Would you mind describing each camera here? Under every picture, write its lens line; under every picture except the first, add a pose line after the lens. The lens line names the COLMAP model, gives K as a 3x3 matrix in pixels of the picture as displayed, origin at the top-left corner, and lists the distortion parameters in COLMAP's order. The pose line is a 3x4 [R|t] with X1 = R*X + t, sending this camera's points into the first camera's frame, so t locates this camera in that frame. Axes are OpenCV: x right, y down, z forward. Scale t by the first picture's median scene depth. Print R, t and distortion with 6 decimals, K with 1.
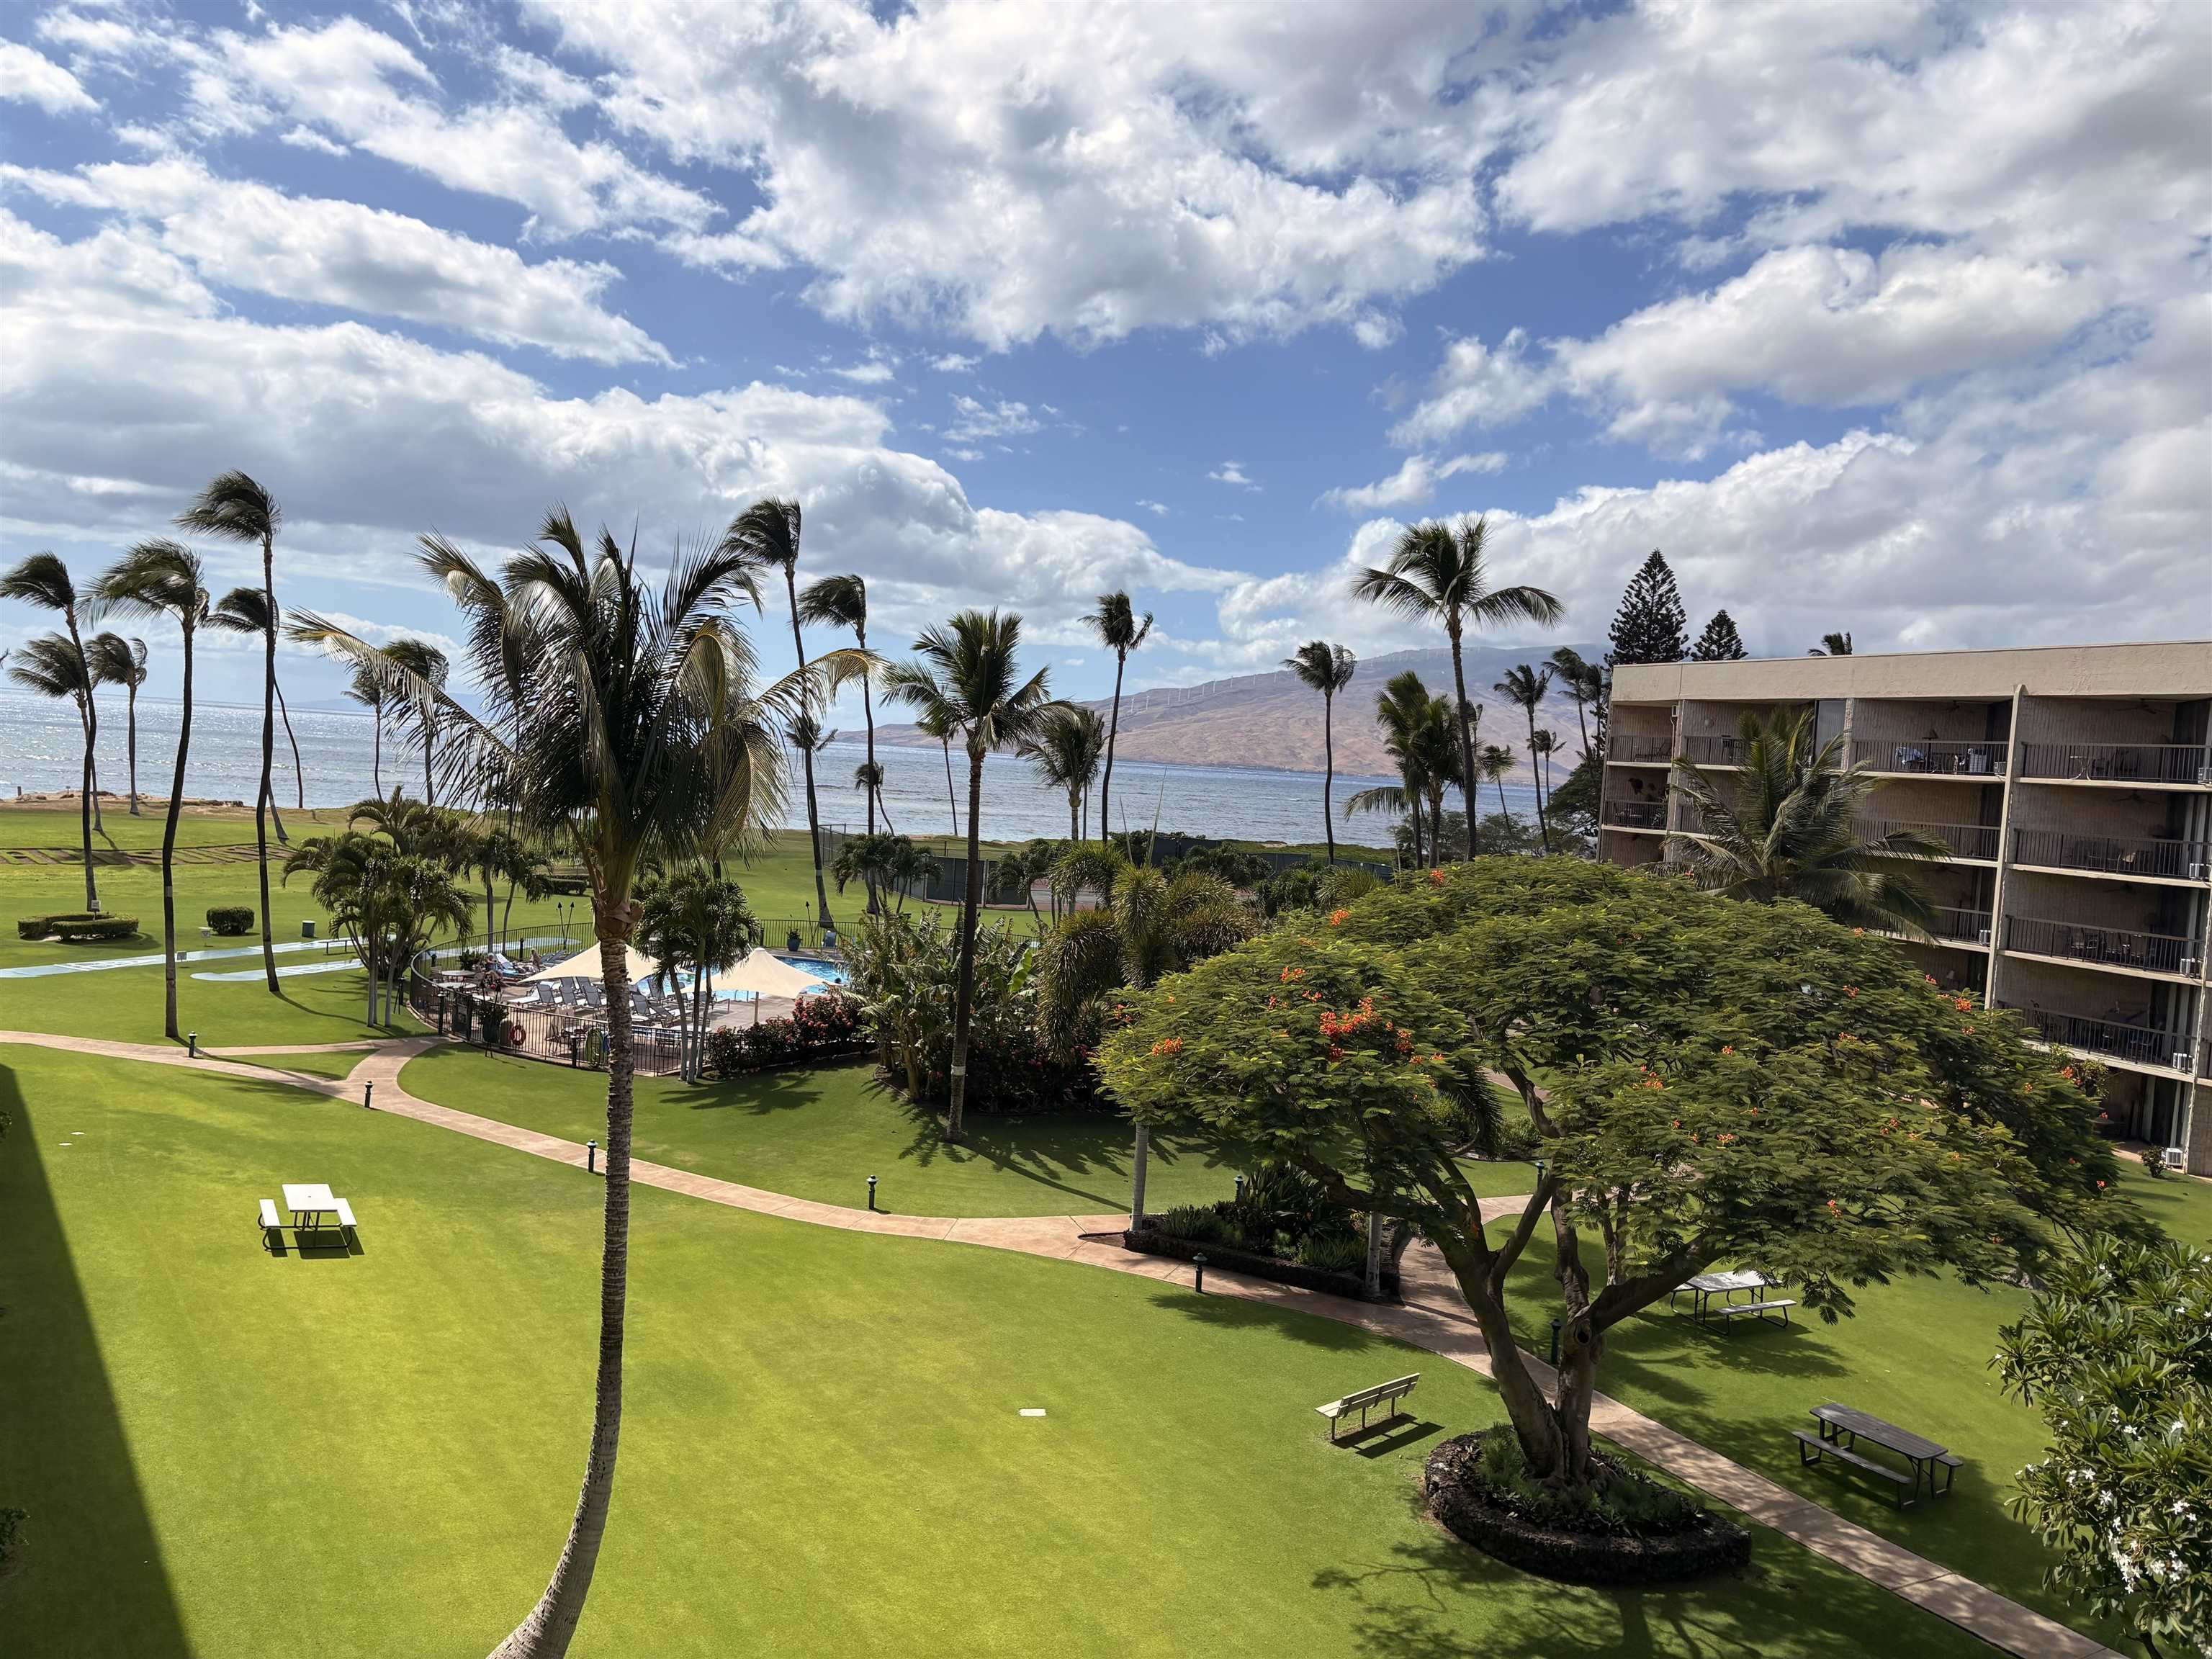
lens RADIAL K [[1608.8, 0, 1082.8], [0, 1608.8, 780.8], [0, 0, 1]] dist [0.037448, -0.051196]
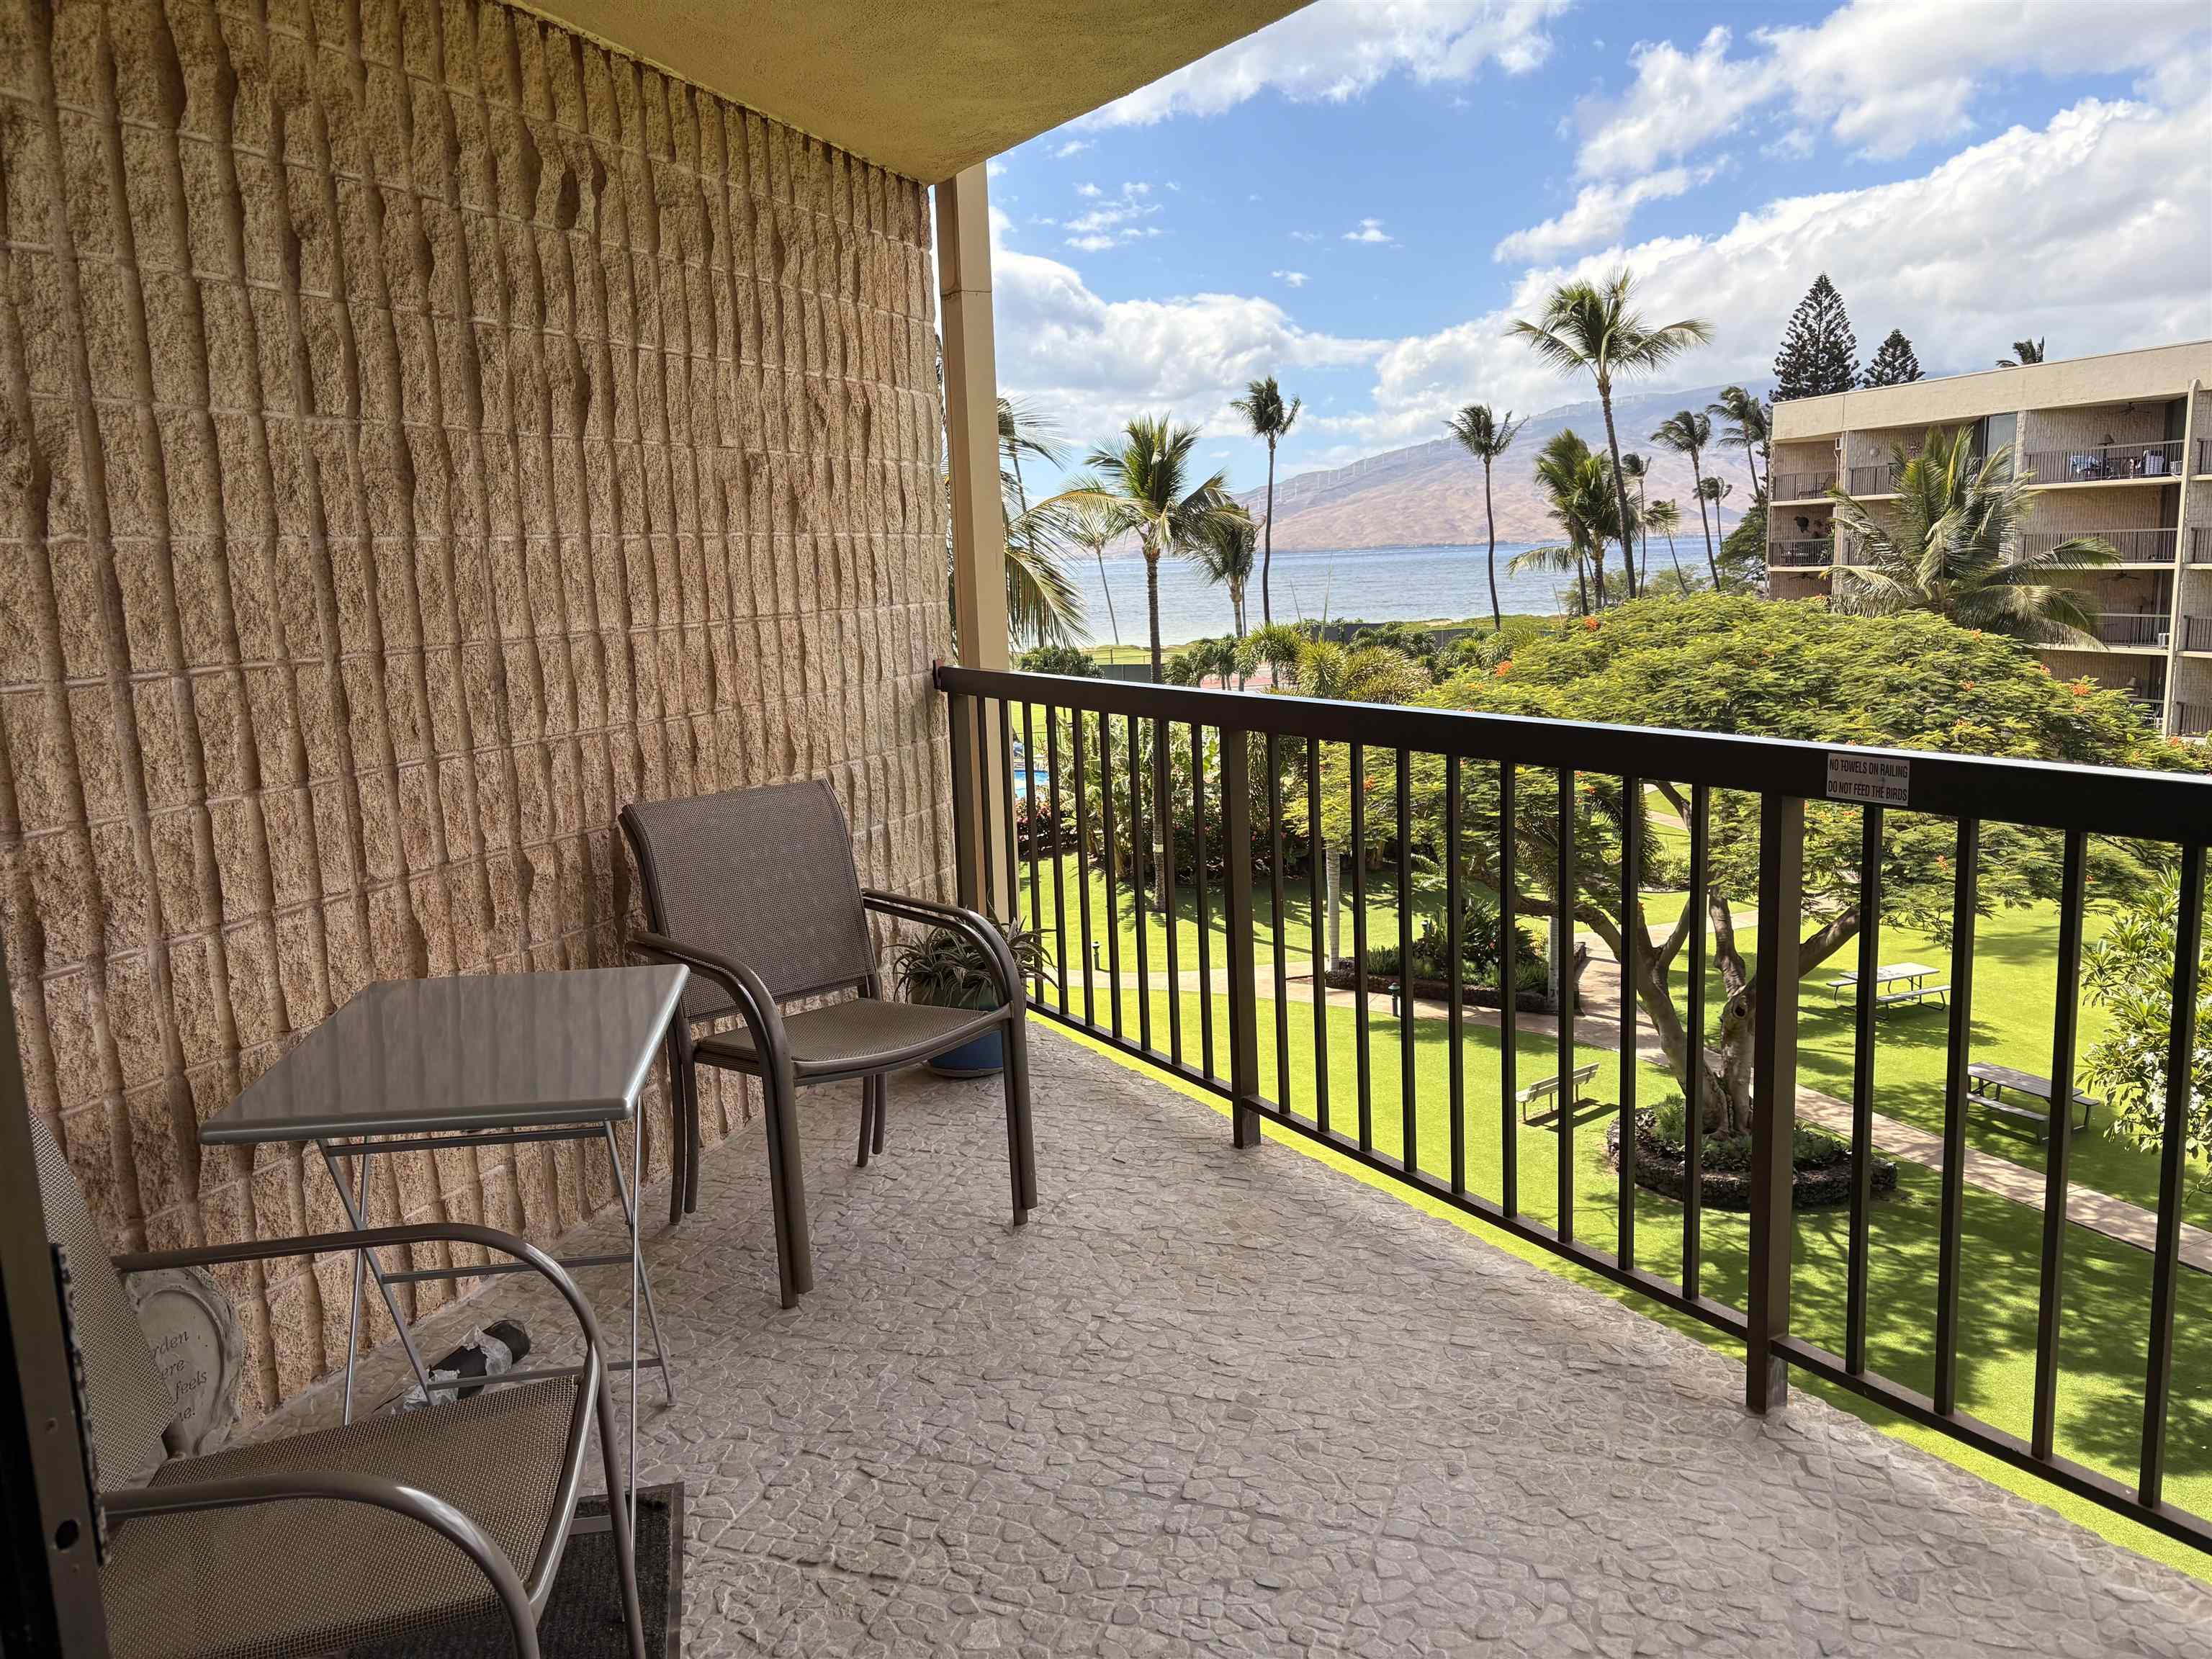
lens RADIAL K [[1656.8, 0, 1099.5], [0, 1656.8, 831.8], [0, 0, 1]] dist [0.021899, -0.000237]
pose [[0.992499, -0.081032, -0.091536, -0.013921], [0.093645, 0.985258, 0.143168, 0.003654], [0.078586, -0.150666, 0.985456, -0.104535]]
